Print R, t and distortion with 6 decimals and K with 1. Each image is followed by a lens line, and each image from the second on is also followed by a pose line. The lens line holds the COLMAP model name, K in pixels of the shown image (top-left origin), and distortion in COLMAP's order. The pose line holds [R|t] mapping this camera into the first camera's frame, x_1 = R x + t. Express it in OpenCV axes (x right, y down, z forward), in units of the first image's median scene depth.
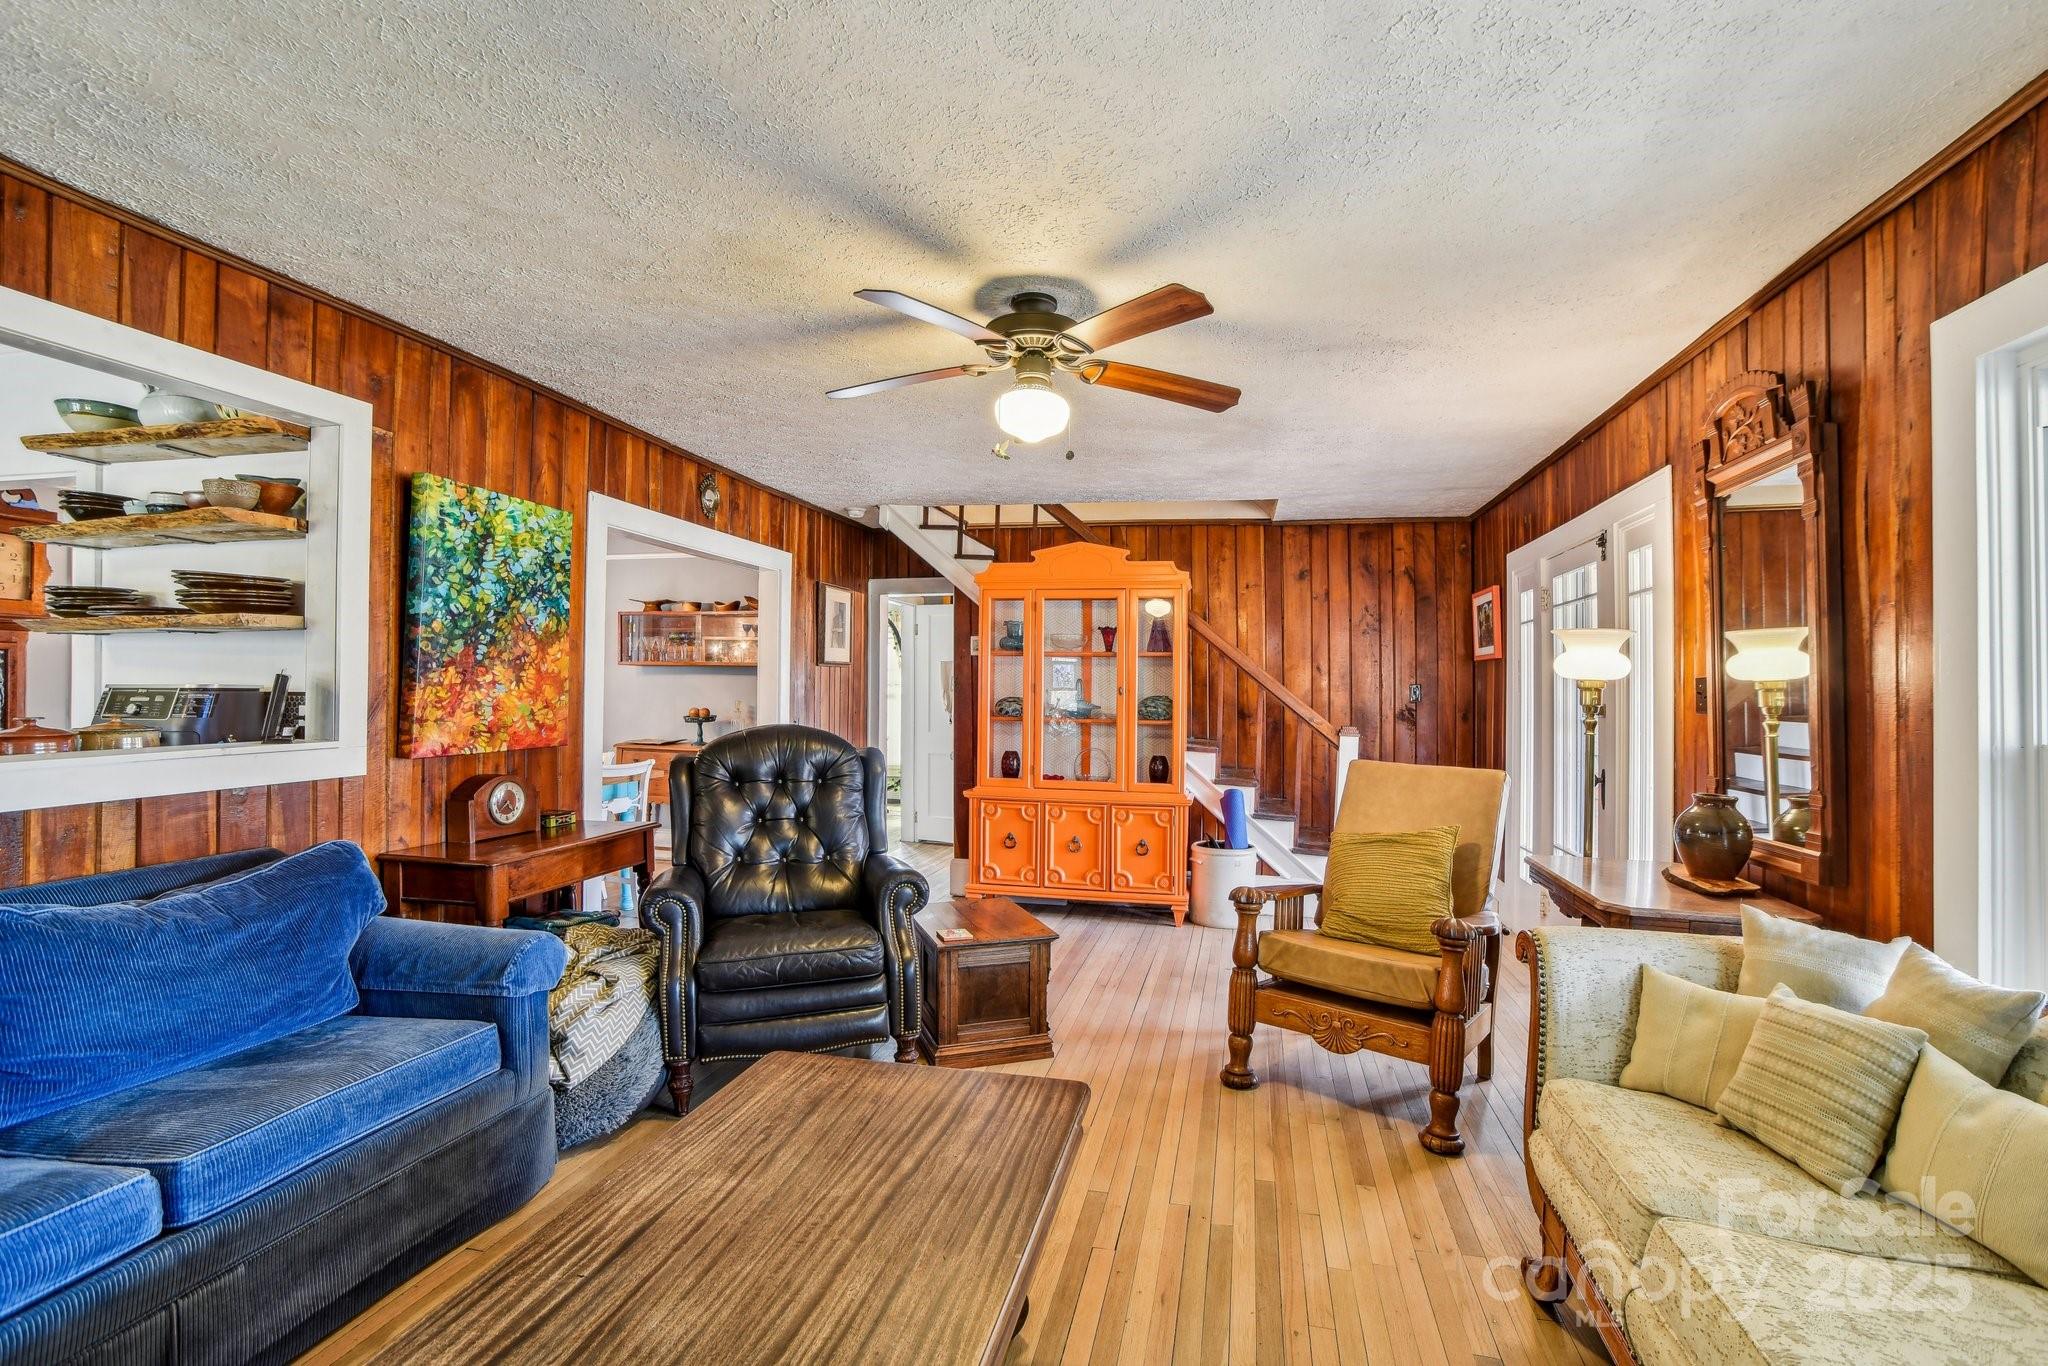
lens RADIAL K [[896.2, 0, 1027.8], [0, 896.2, 678.3], [0, 0, 1]] dist [-0.023201, 0.000274]
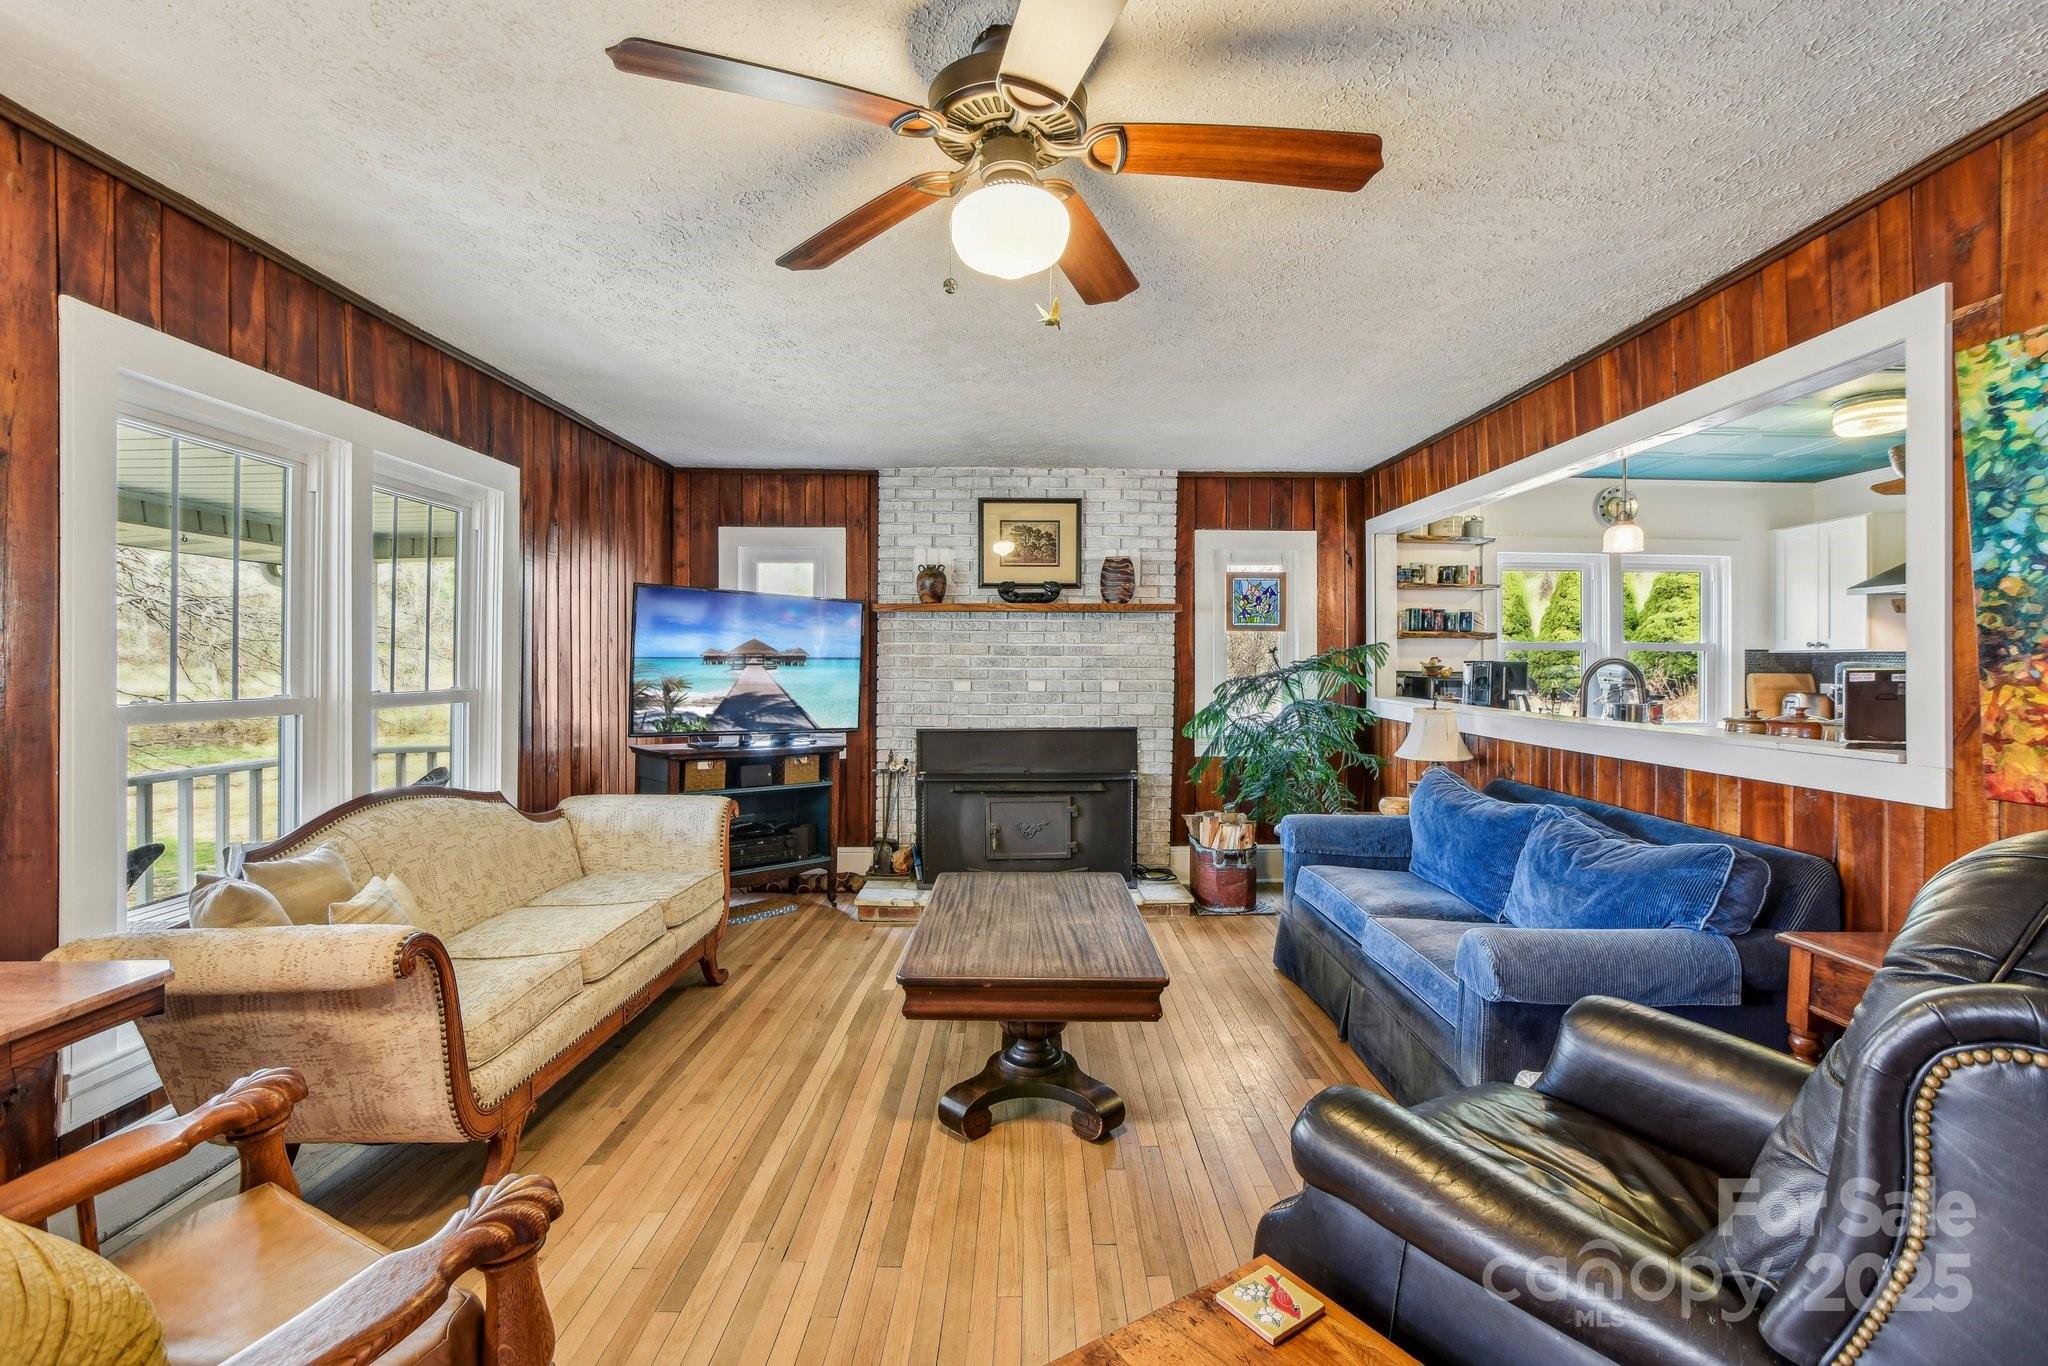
lens RADIAL K [[894.0, 0, 1048.0], [0, 894.0, 666.8], [0, 0, 1]] dist [-0.032894, 0.012030]
pose [[-0.966784, -0.014087, -0.255206, 0.115428], [-0.012239, 0.999886, -0.008827, 0.009658], [0.255302, -0.005410, -0.966846, 1.380073]]
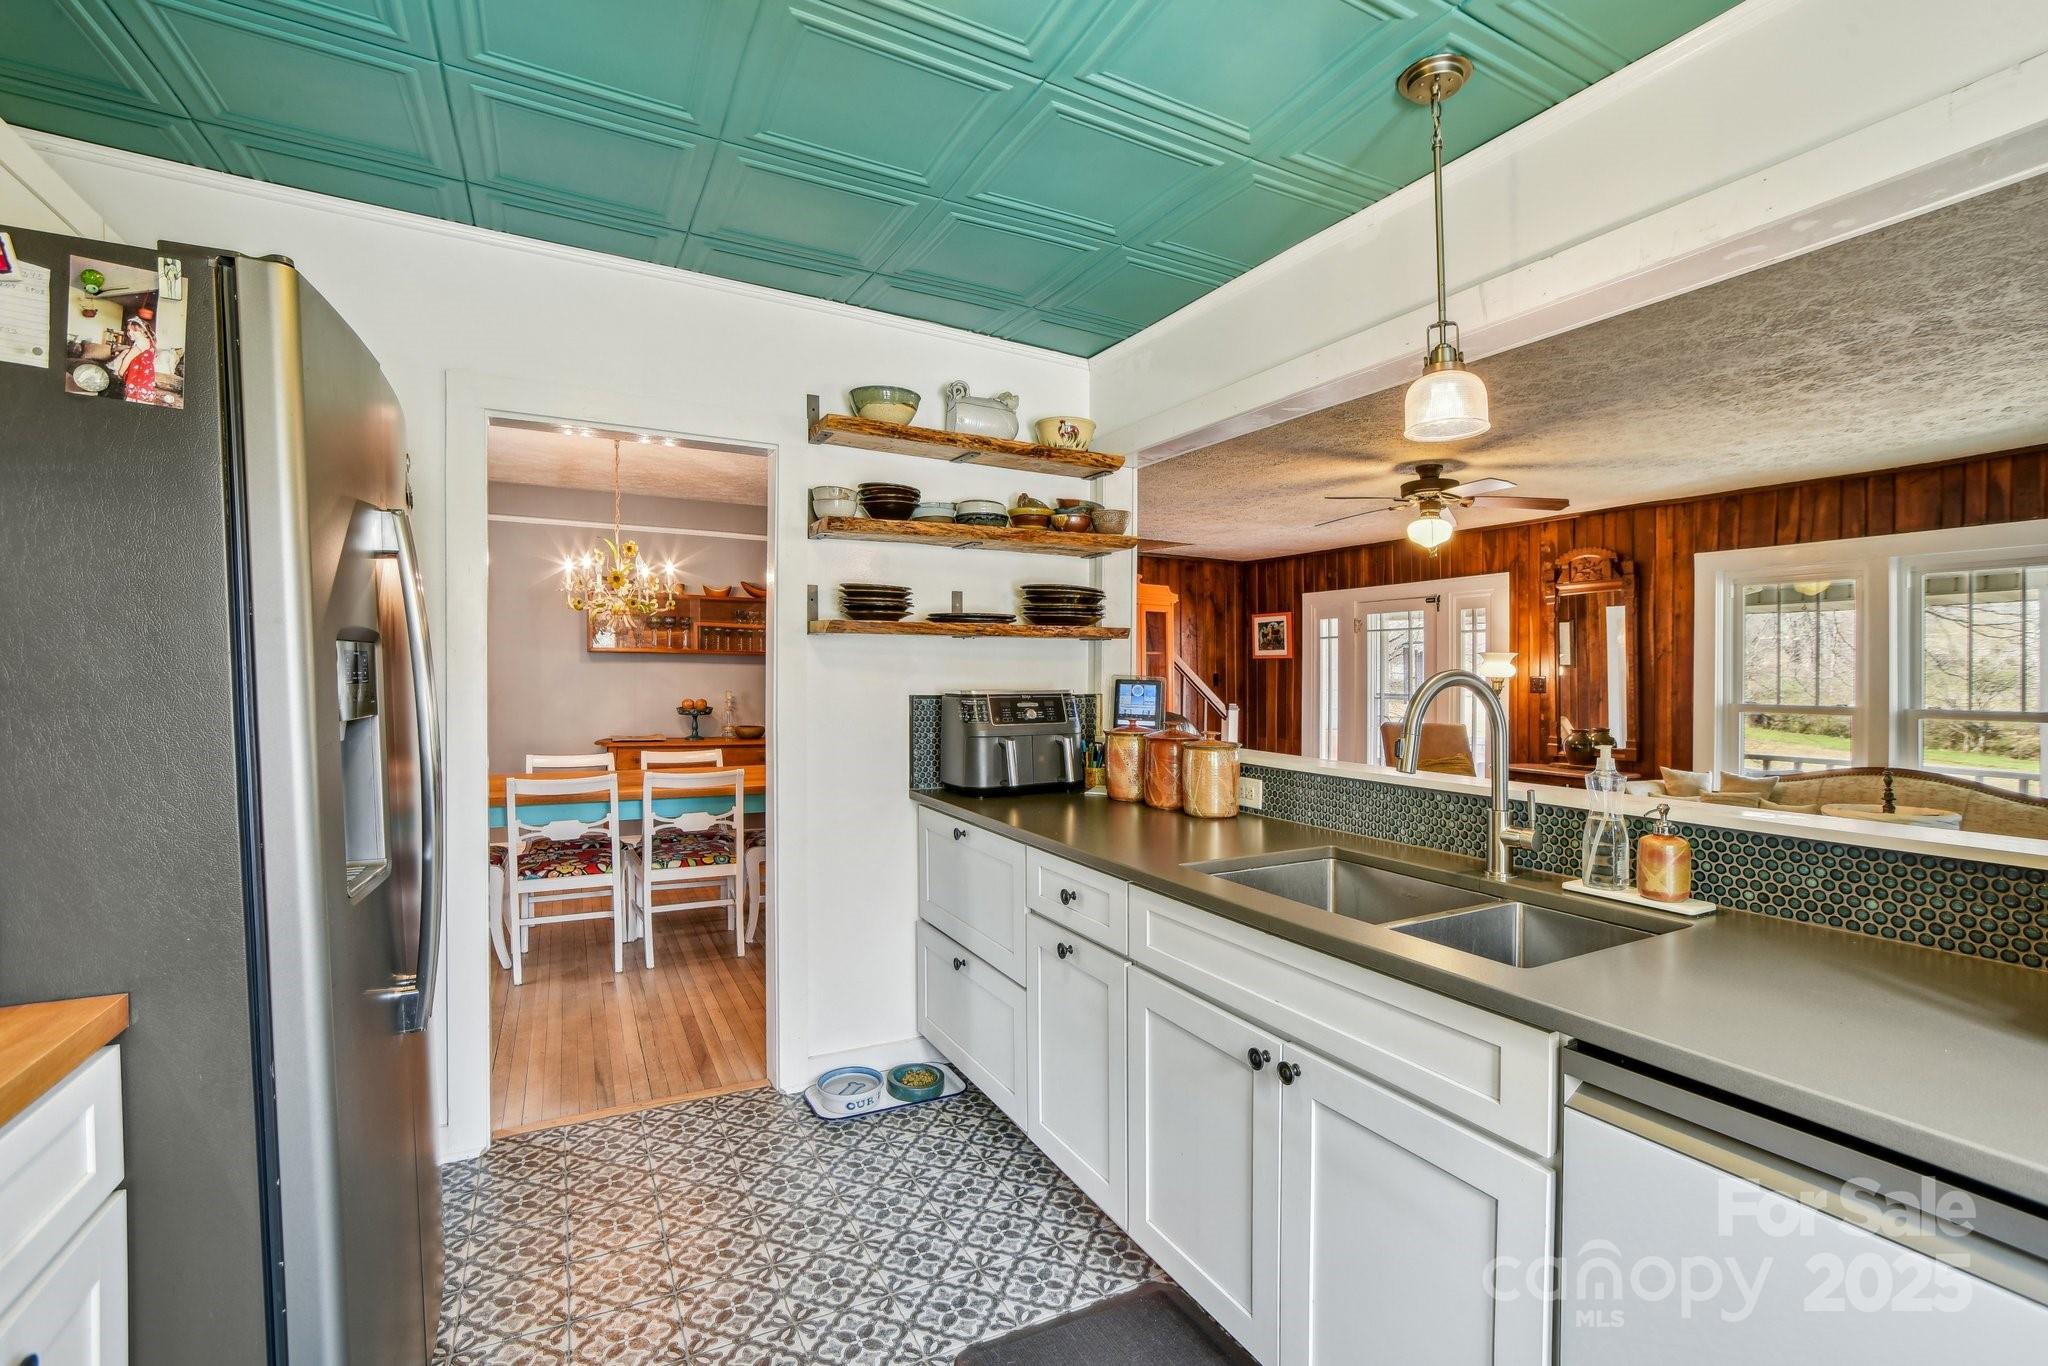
lens RADIAL K [[894.0, 0, 1048.0], [0, 894.0, 666.8], [0, 0, 1]] dist [-0.032894, 0.012030]
pose [[0.745701, 0.001810, 0.666278, -1.457027], [-0.011046, 0.999892, 0.009646, -0.030047], [-0.666189, -0.014553, 0.745641, 0.166520]]
